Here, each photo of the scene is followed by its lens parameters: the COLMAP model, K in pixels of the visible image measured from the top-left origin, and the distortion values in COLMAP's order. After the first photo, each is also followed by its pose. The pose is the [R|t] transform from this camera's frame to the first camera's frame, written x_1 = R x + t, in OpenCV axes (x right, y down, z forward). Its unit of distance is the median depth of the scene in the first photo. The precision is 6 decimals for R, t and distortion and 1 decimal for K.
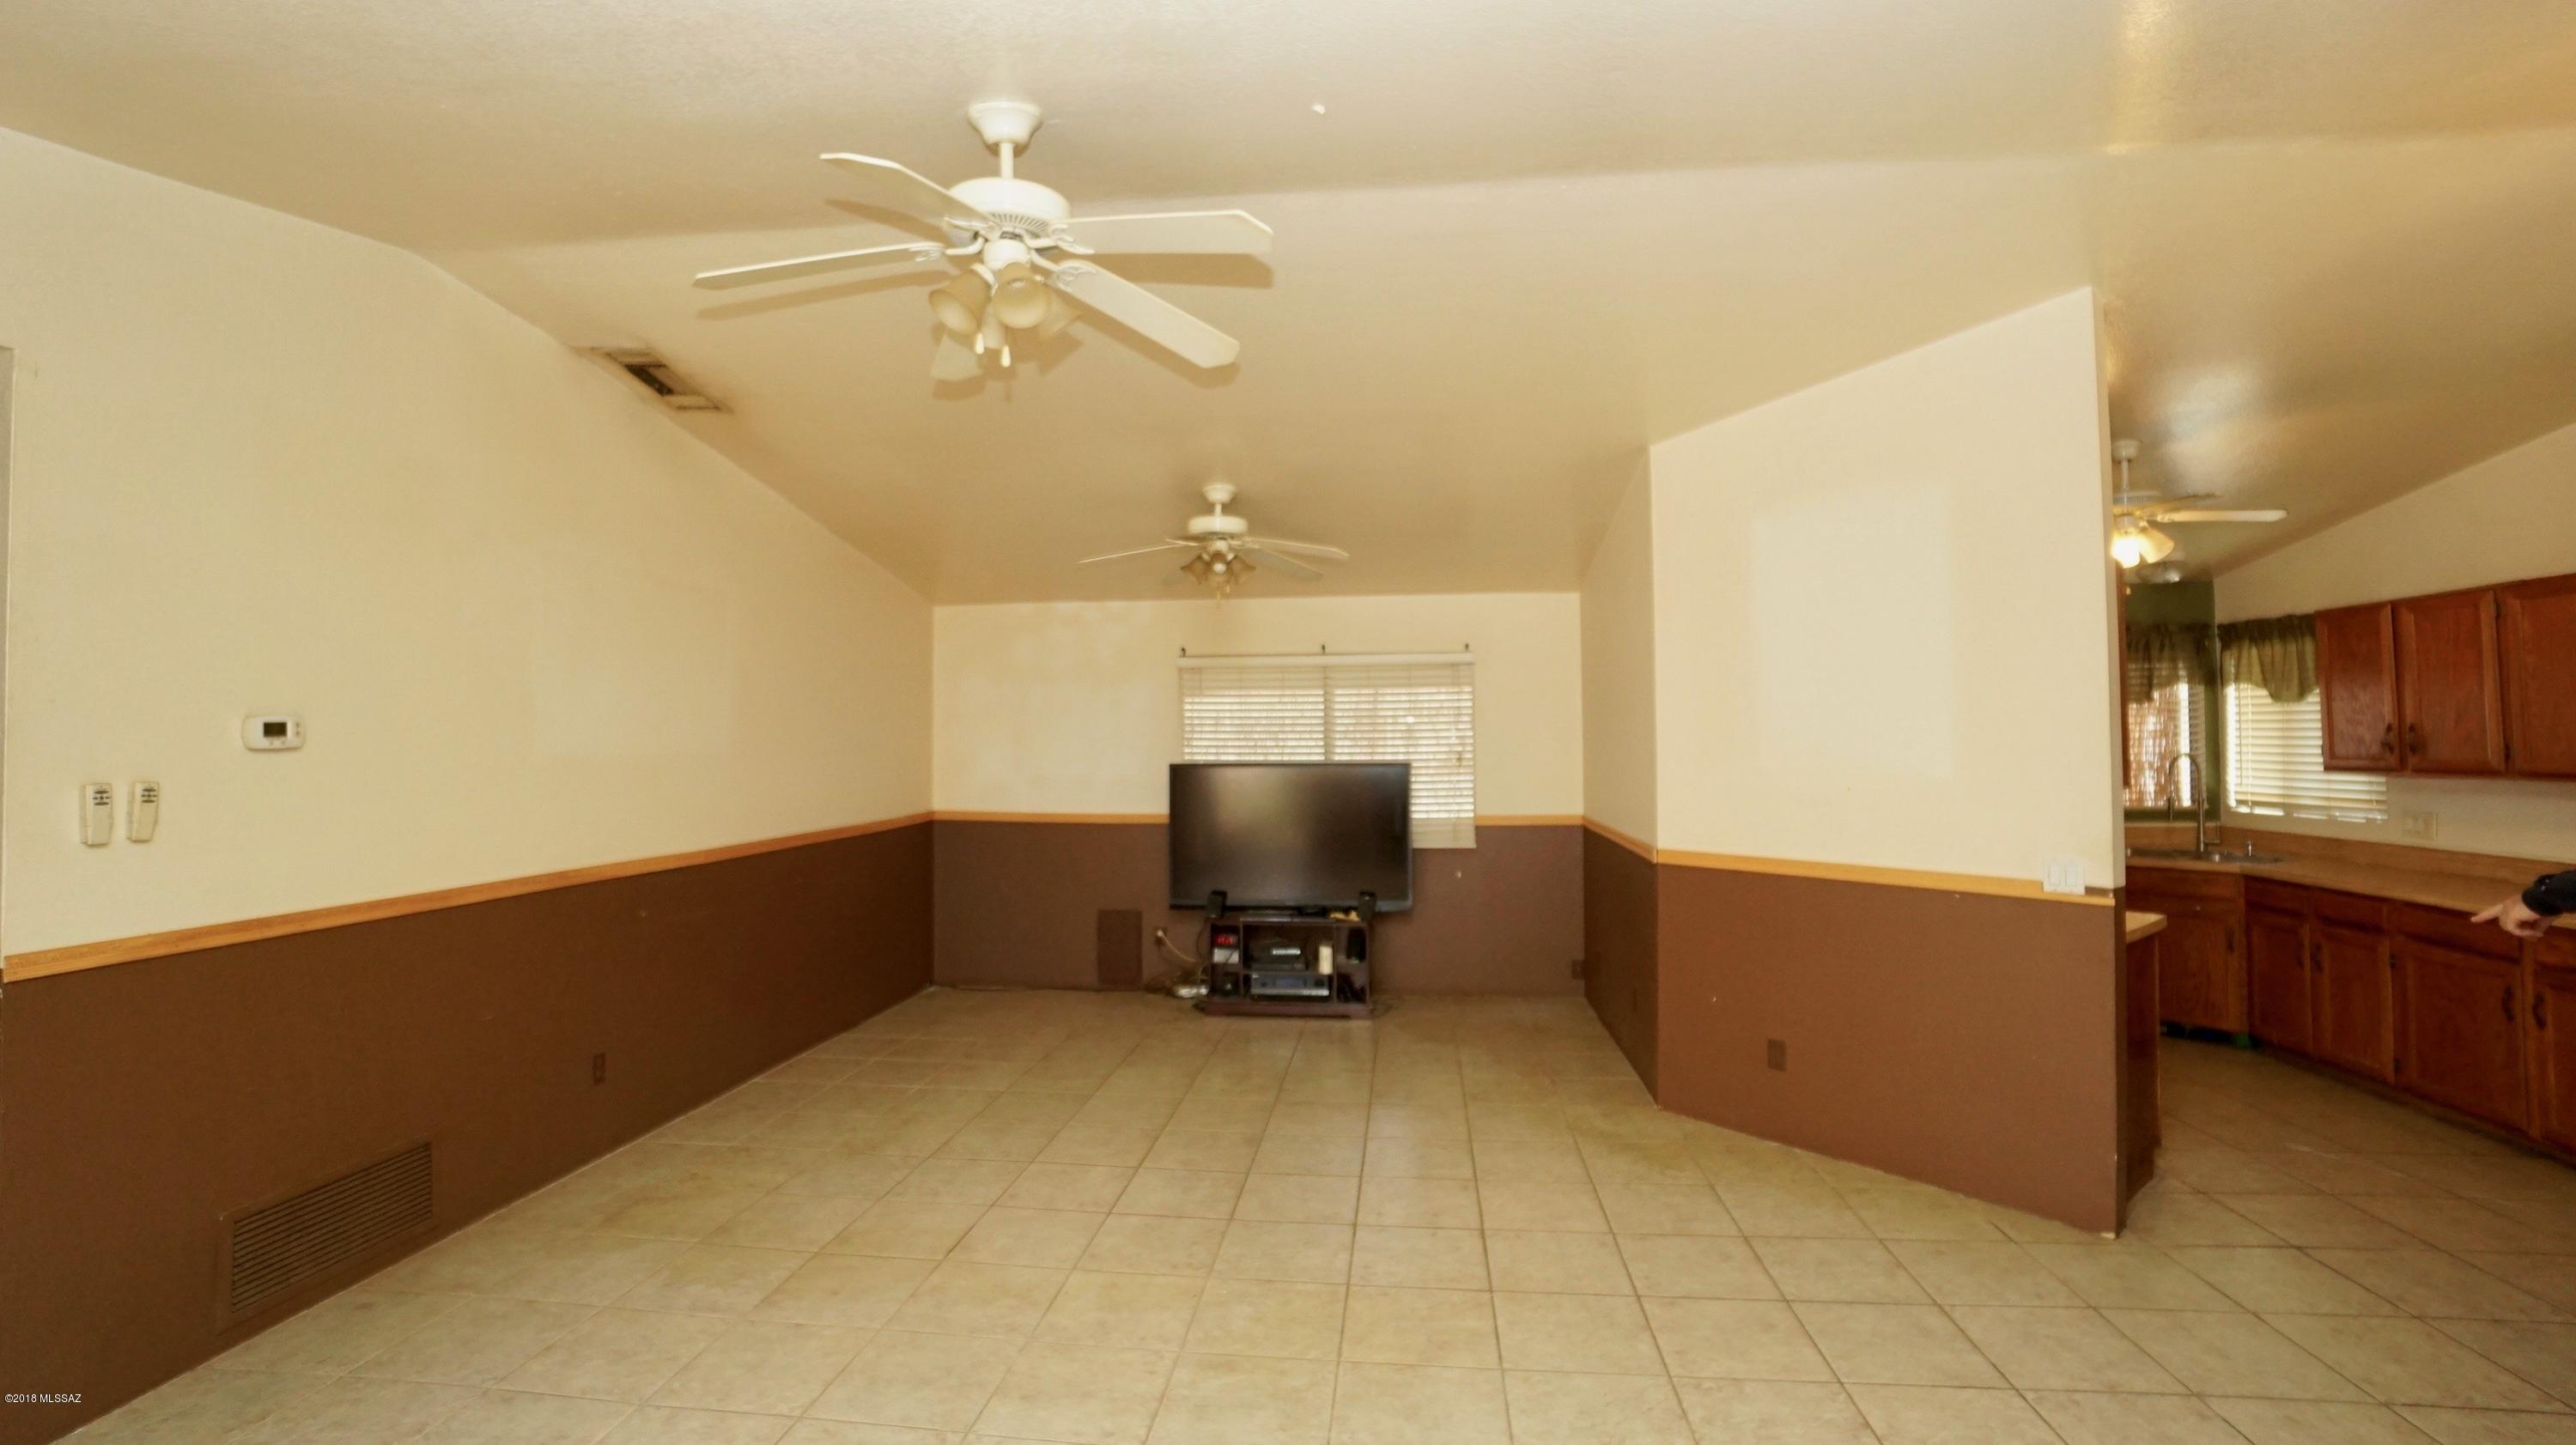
lens RADIAL K [[1139.5, 0, 1279.2], [0, 1139.5, 700.7], [0, 0, 1]] dist [-0.061769, 0.022288]
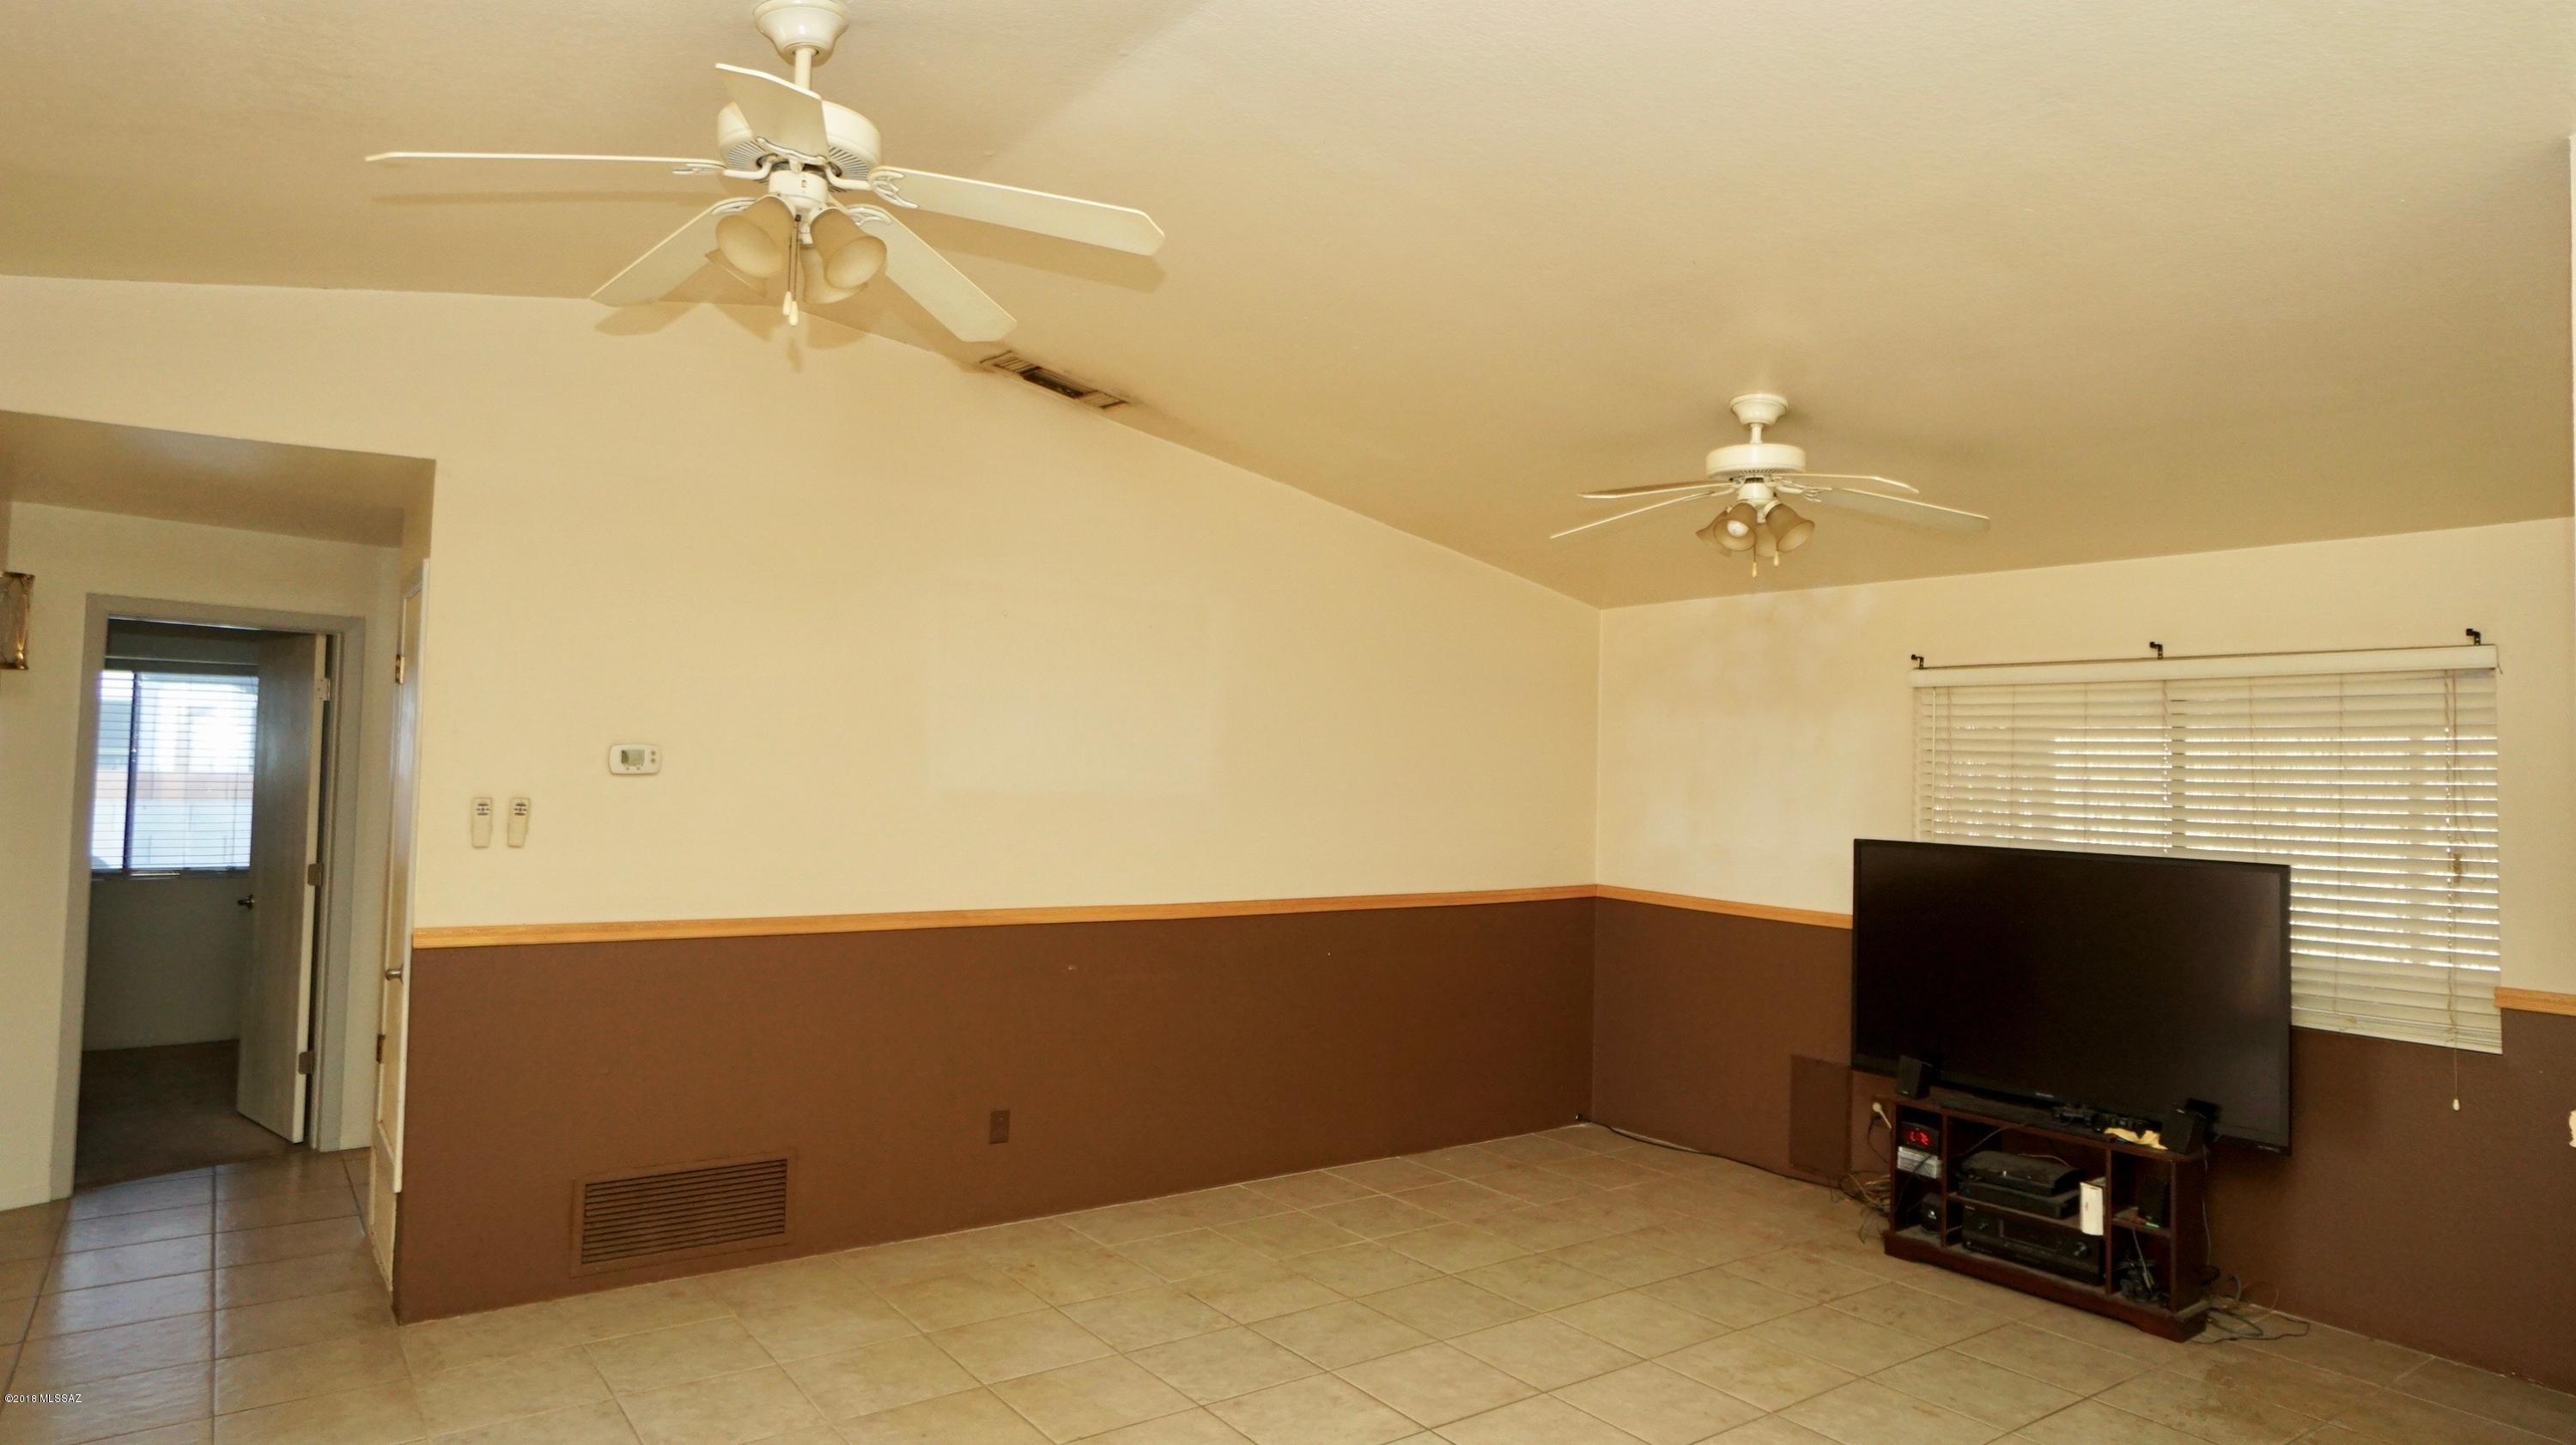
lens RADIAL K [[1484.1, 0, 1283.3], [0, 1484.1, 706.9], [0, 0, 1]] dist [-0.006278, 0.000534]
pose [[0.675320, -0.005583, -0.737504, 0.402112], [-0.007926, 0.999859, -0.014827, -0.004679], [0.737482, 0.015859, 0.675180, 0.280465]]
